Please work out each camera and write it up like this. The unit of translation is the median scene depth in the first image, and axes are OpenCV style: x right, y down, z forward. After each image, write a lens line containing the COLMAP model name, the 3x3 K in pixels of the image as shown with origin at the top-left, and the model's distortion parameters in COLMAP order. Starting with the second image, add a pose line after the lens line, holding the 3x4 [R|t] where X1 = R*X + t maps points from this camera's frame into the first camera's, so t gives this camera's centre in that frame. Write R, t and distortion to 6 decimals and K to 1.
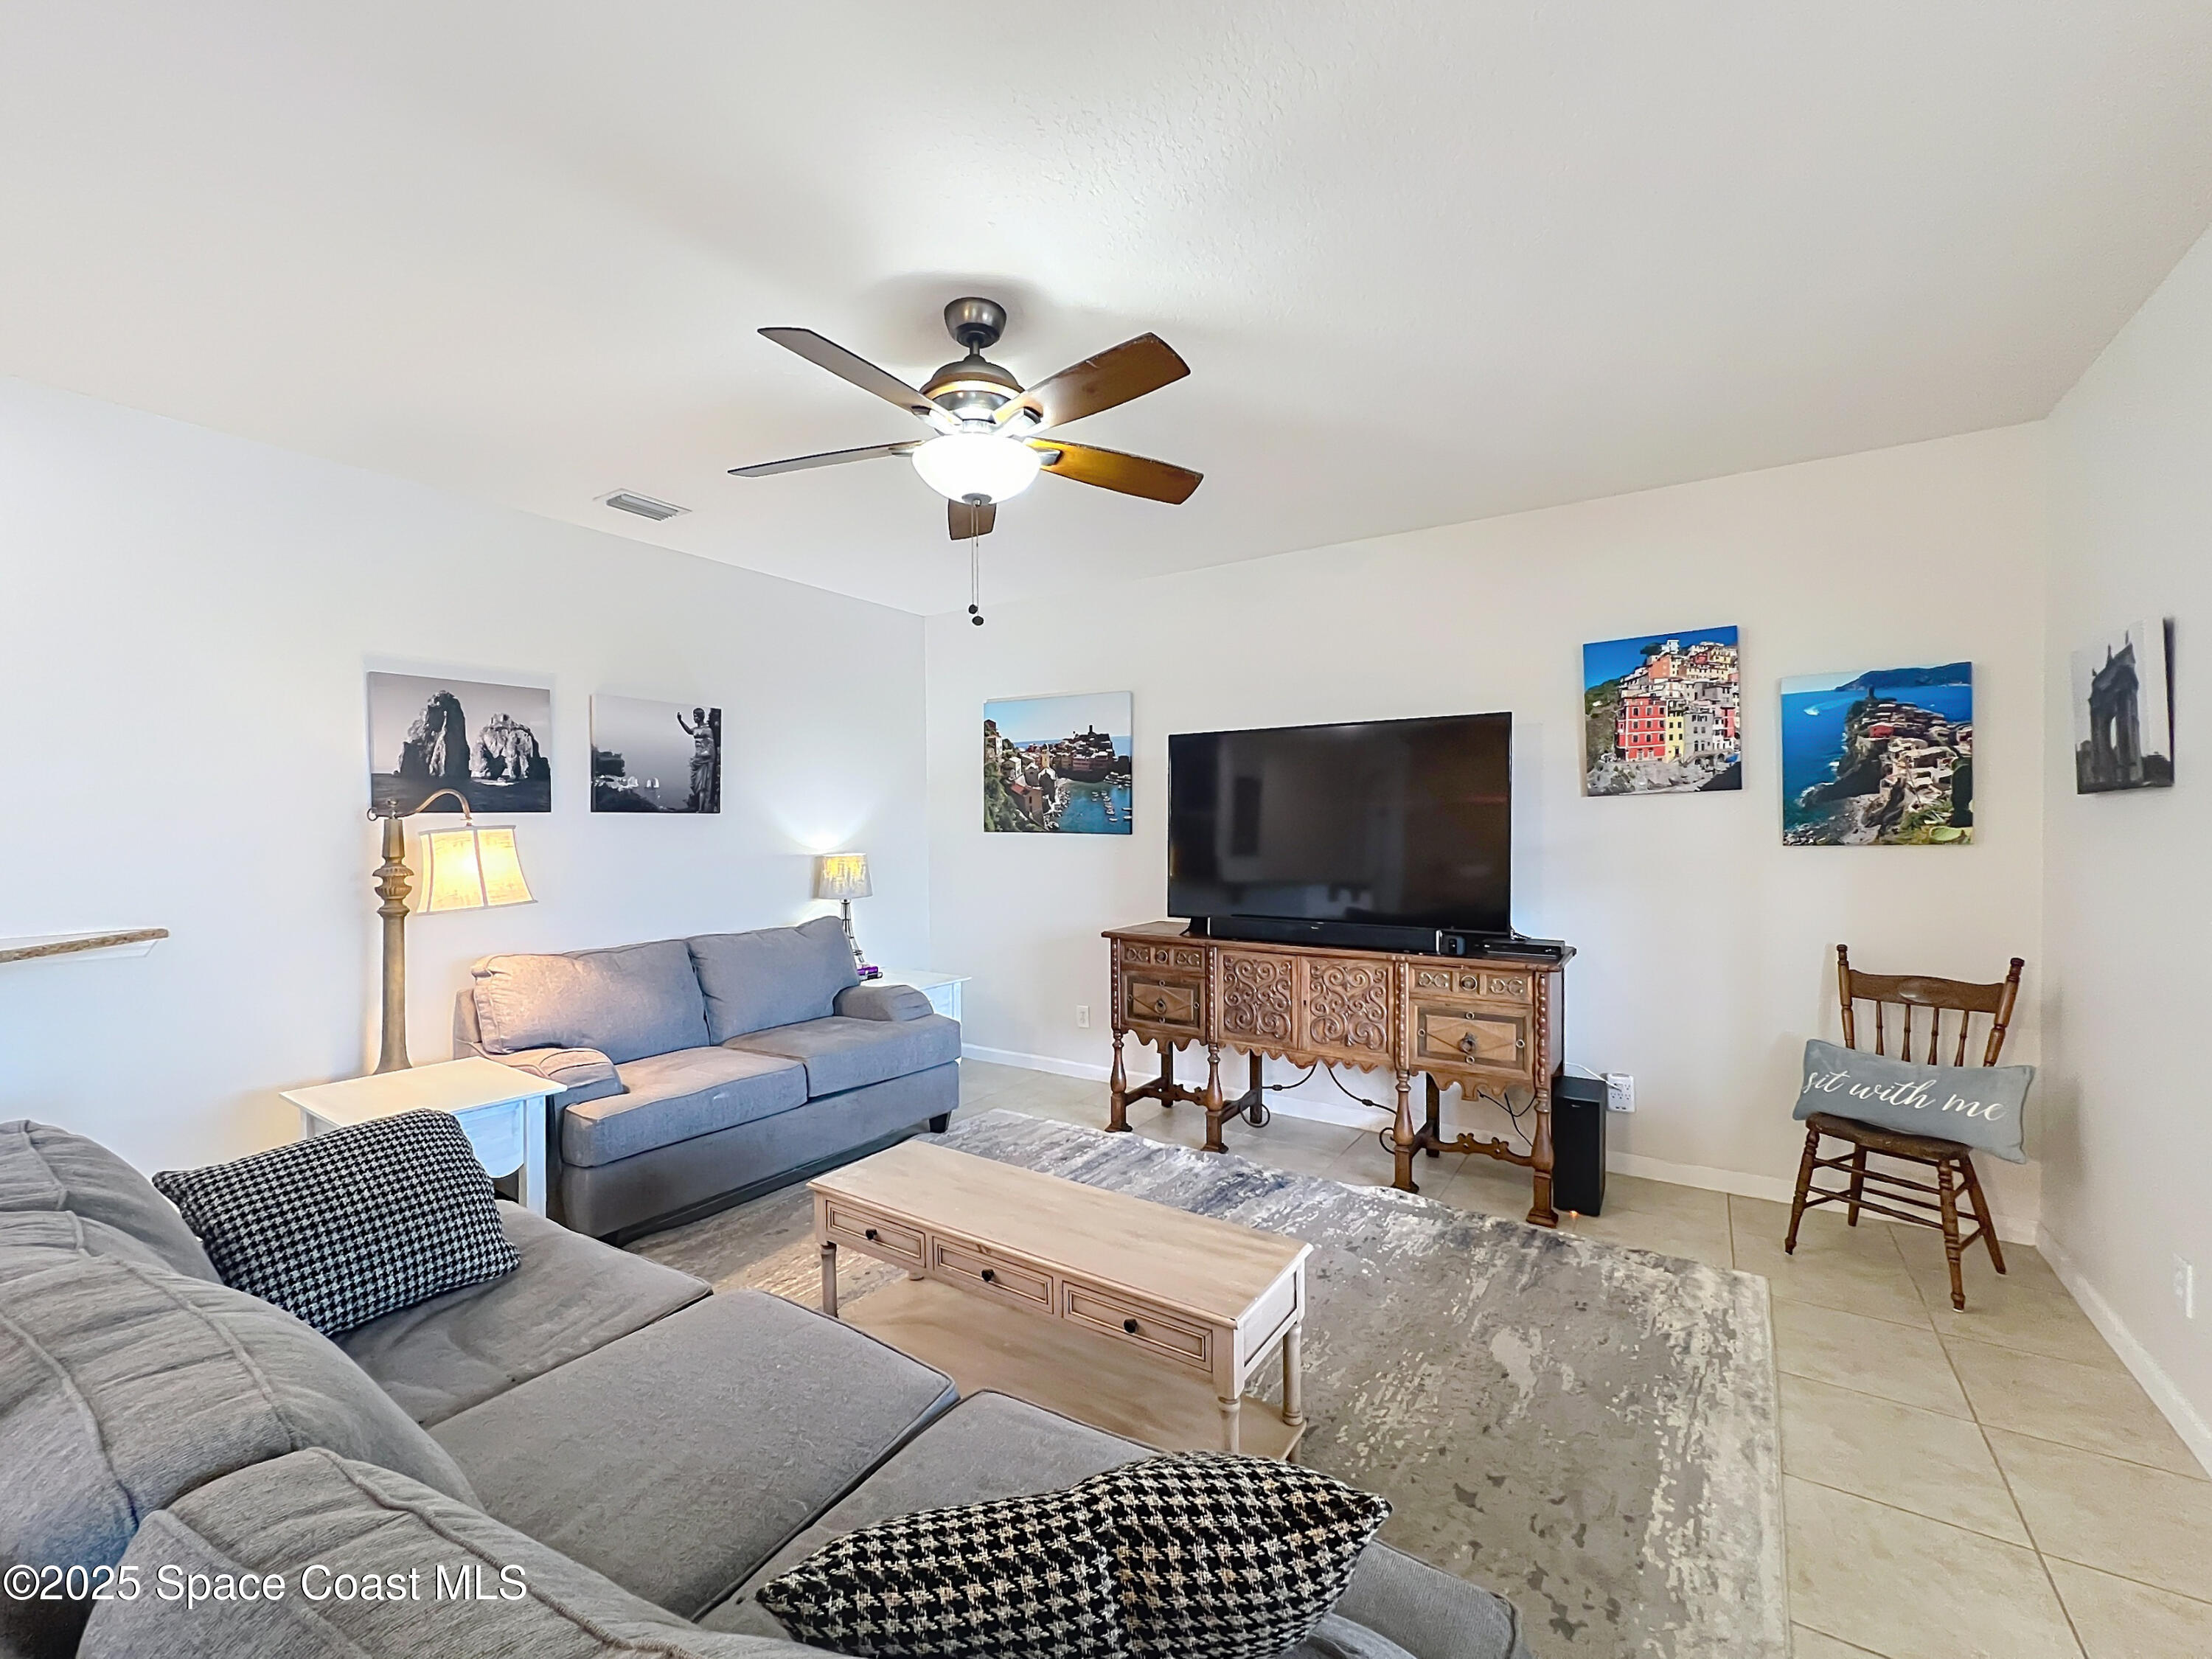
lens RADIAL K [[896.0, 0, 1150.1], [0, 896.0, 835.8], [0, 0, 1]] dist [-0.001811, -0.000107]
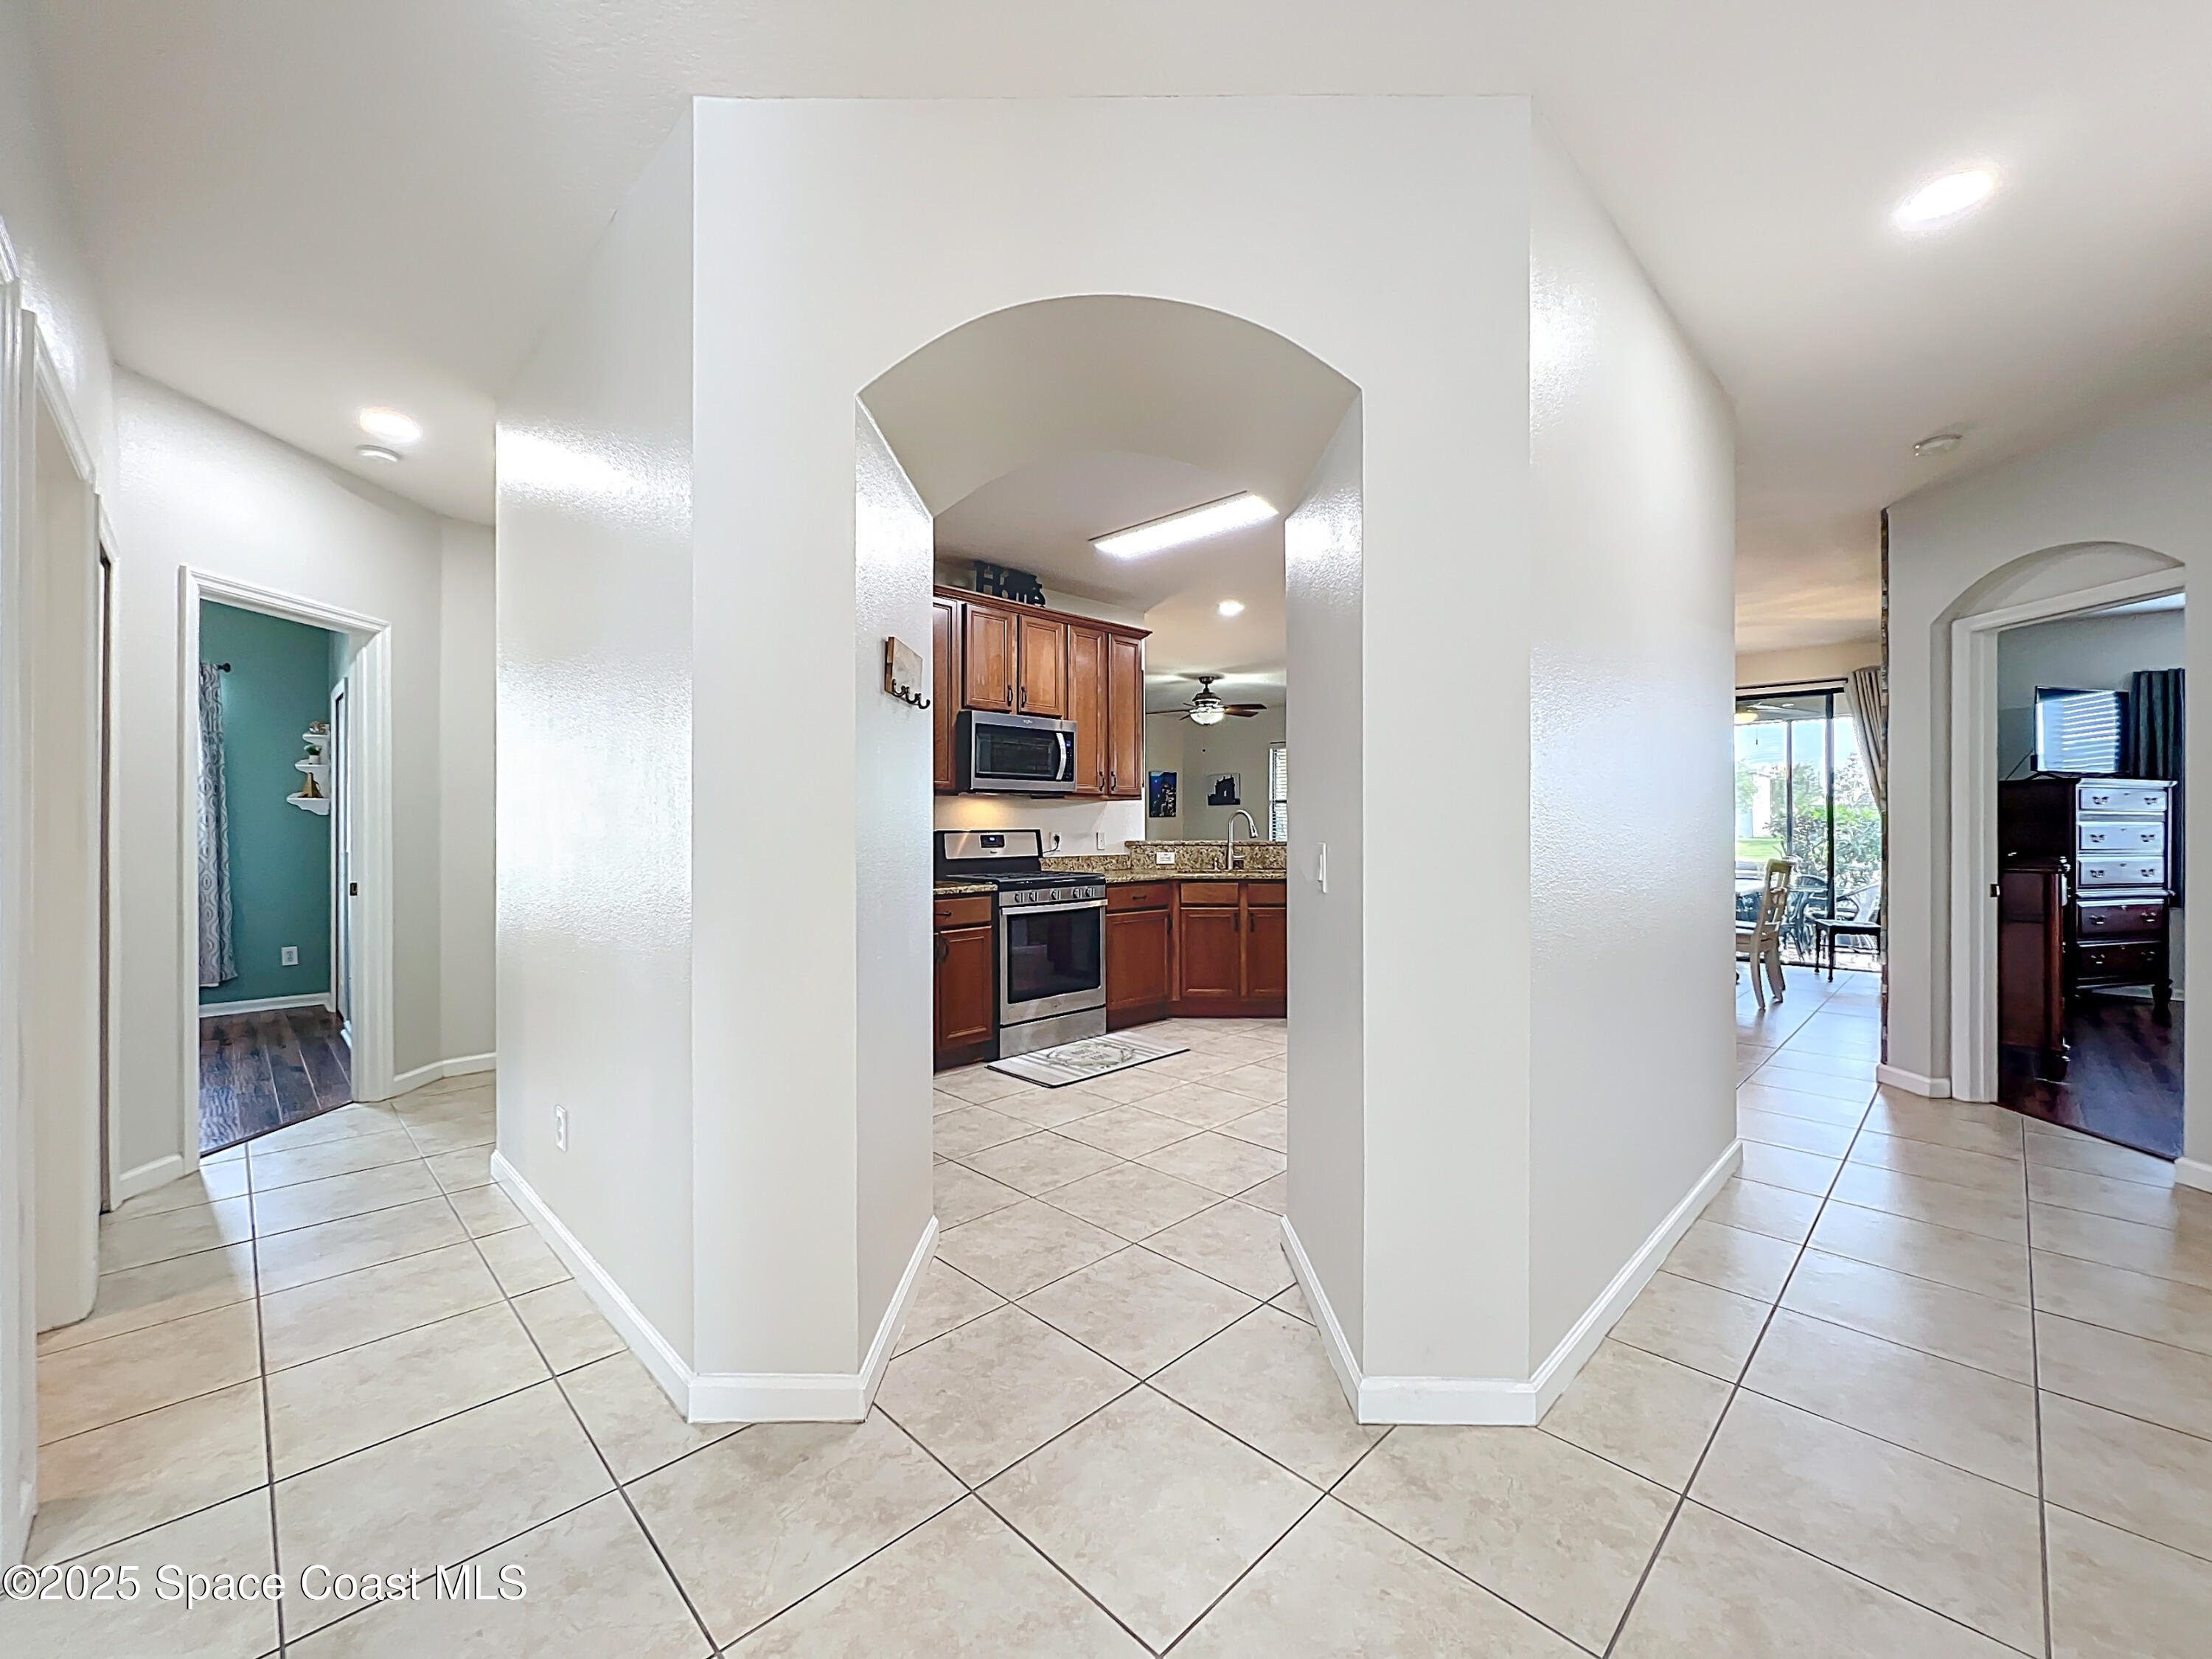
lens RADIAL K [[896.0, 0, 1090.8], [0, 896.0, 816.7], [0, 0, 1]] dist [-0.001811, -0.000107]
pose [[0.238876, 0.015224, 0.970931, -3.042345], [0.010056, 0.999785, -0.018150, 0.074188], [-0.970998, 0.014100, 0.238671, 0.452874]]
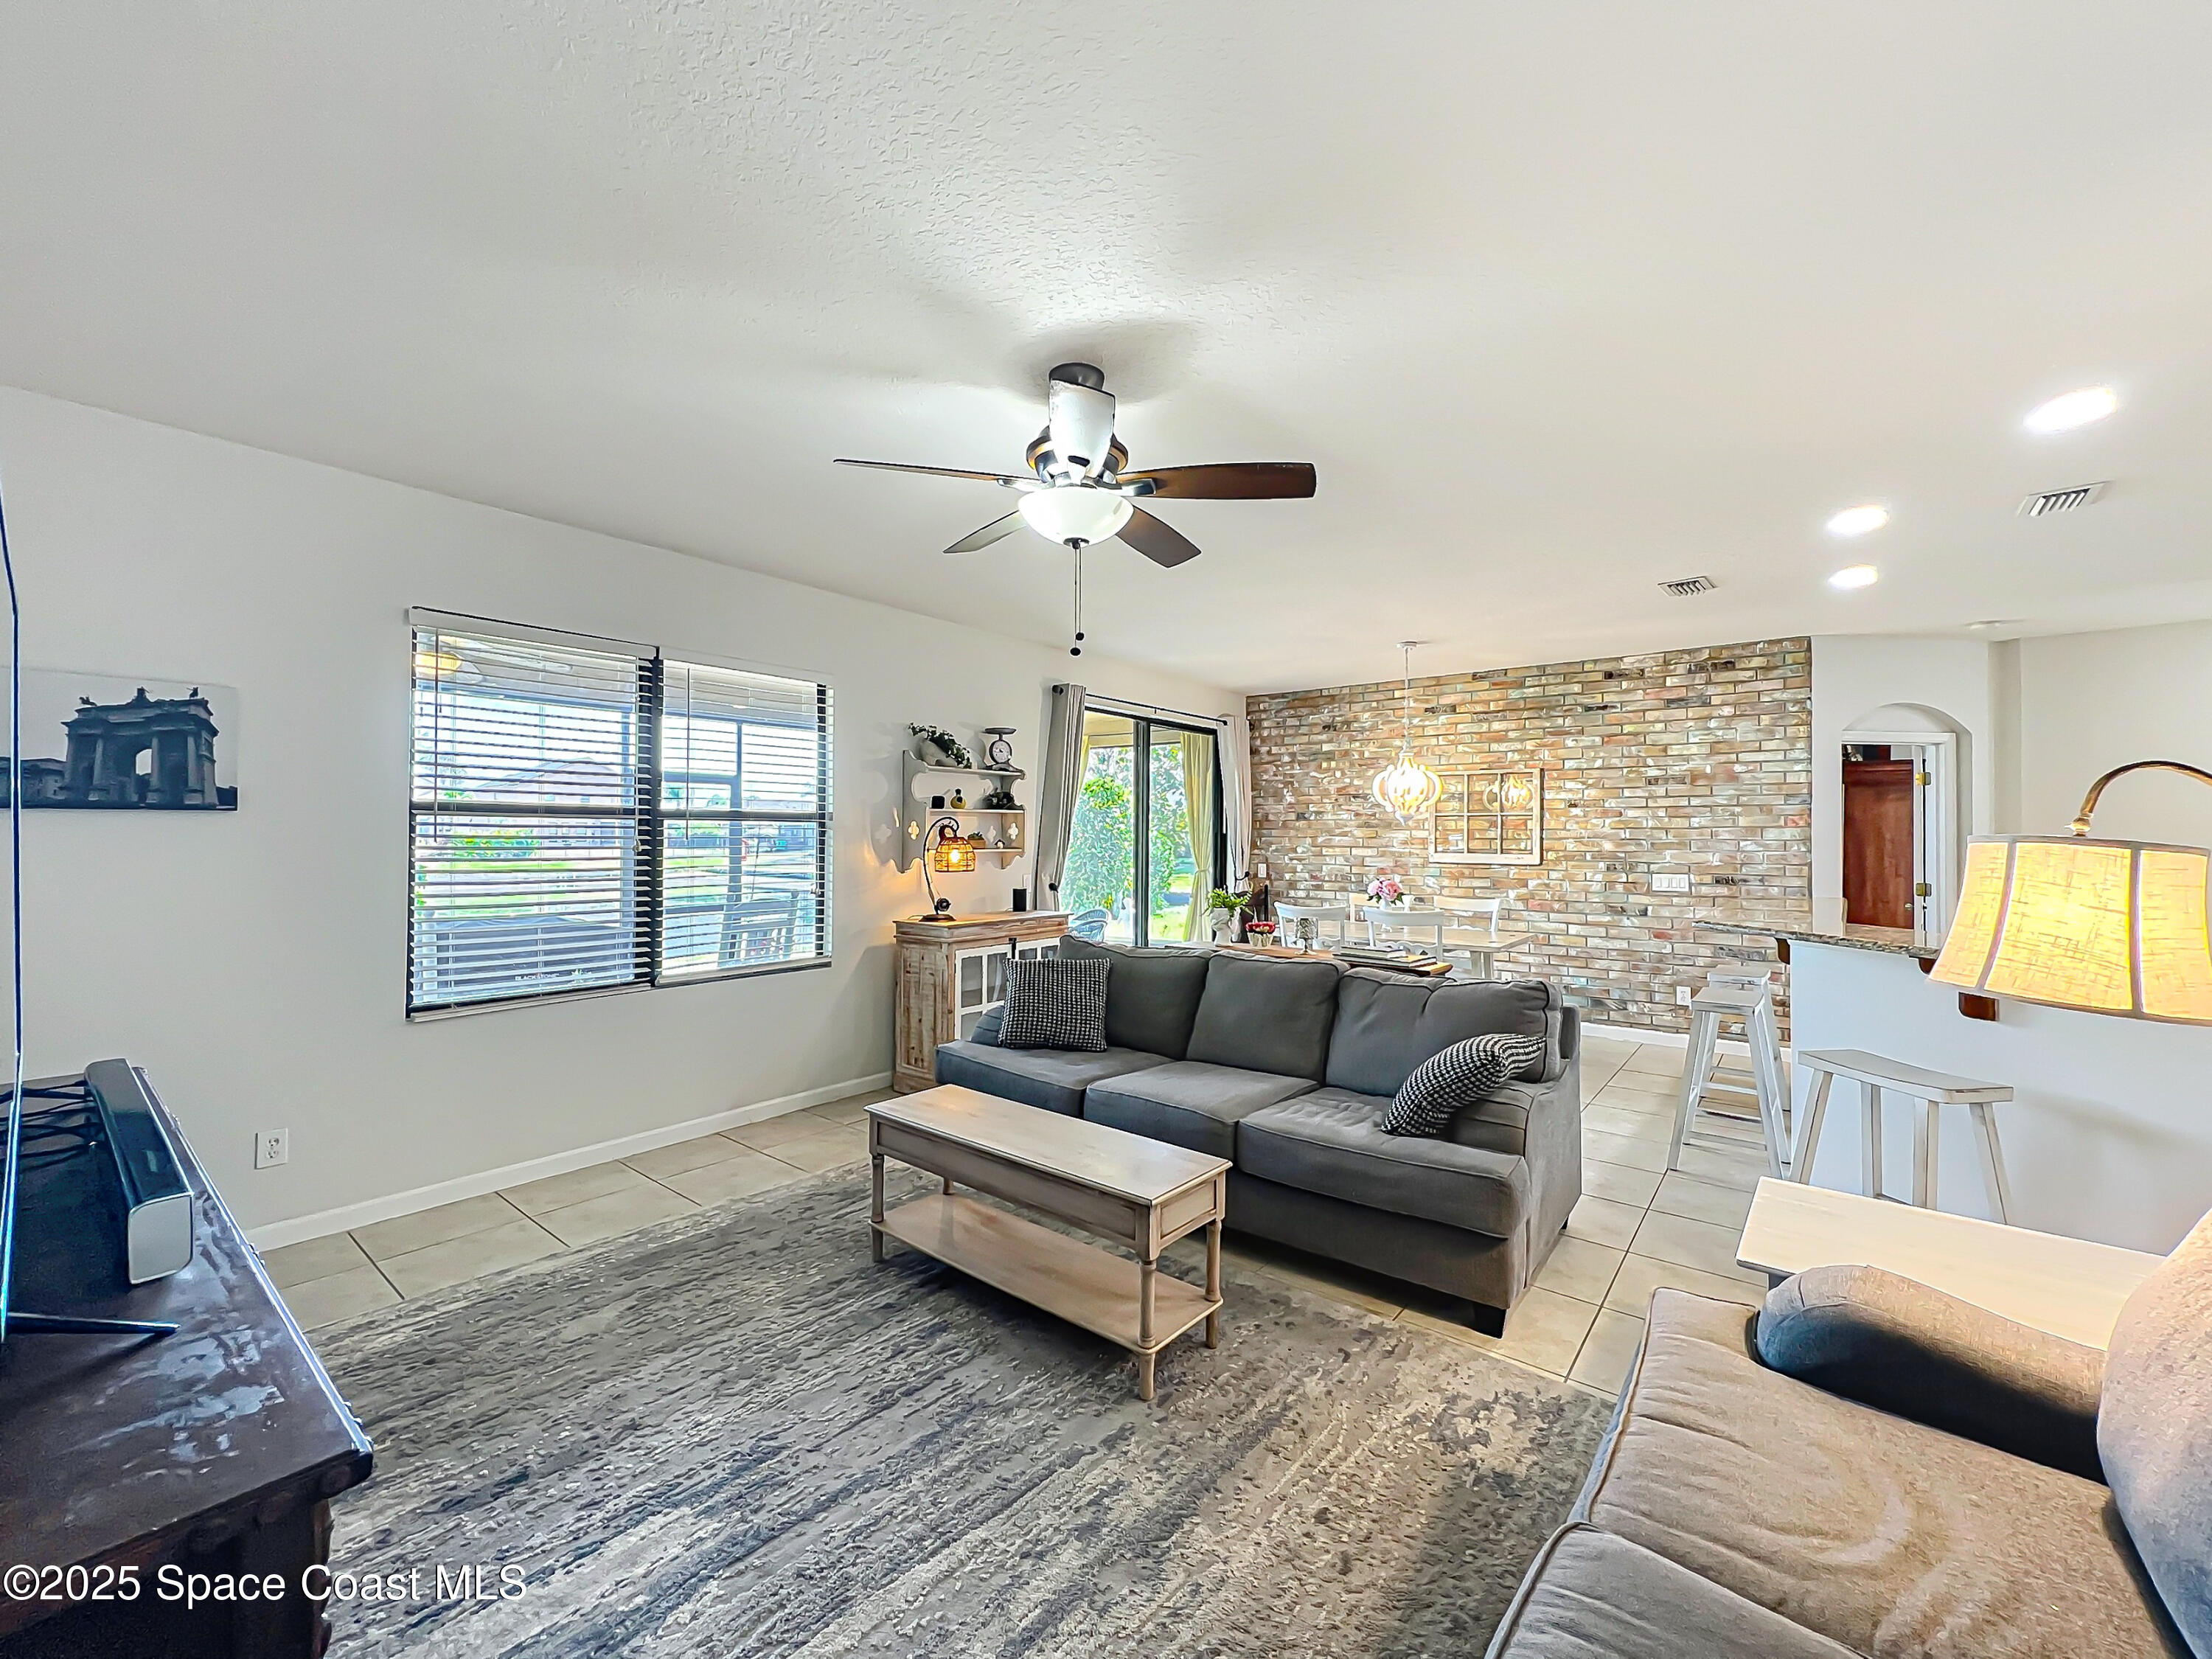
lens RADIAL K [[896.0, 0, 1153.0], [0, 896.0, 833.0], [0, 0, 1]] dist [-0.001811, -0.000107]
pose [[-0.991853, 0.002727, 0.127362, -0.357131], [0.003148, 0.999990, 0.003105, -0.013359], [-0.127352, 0.003480, -0.991851, 1.576354]]
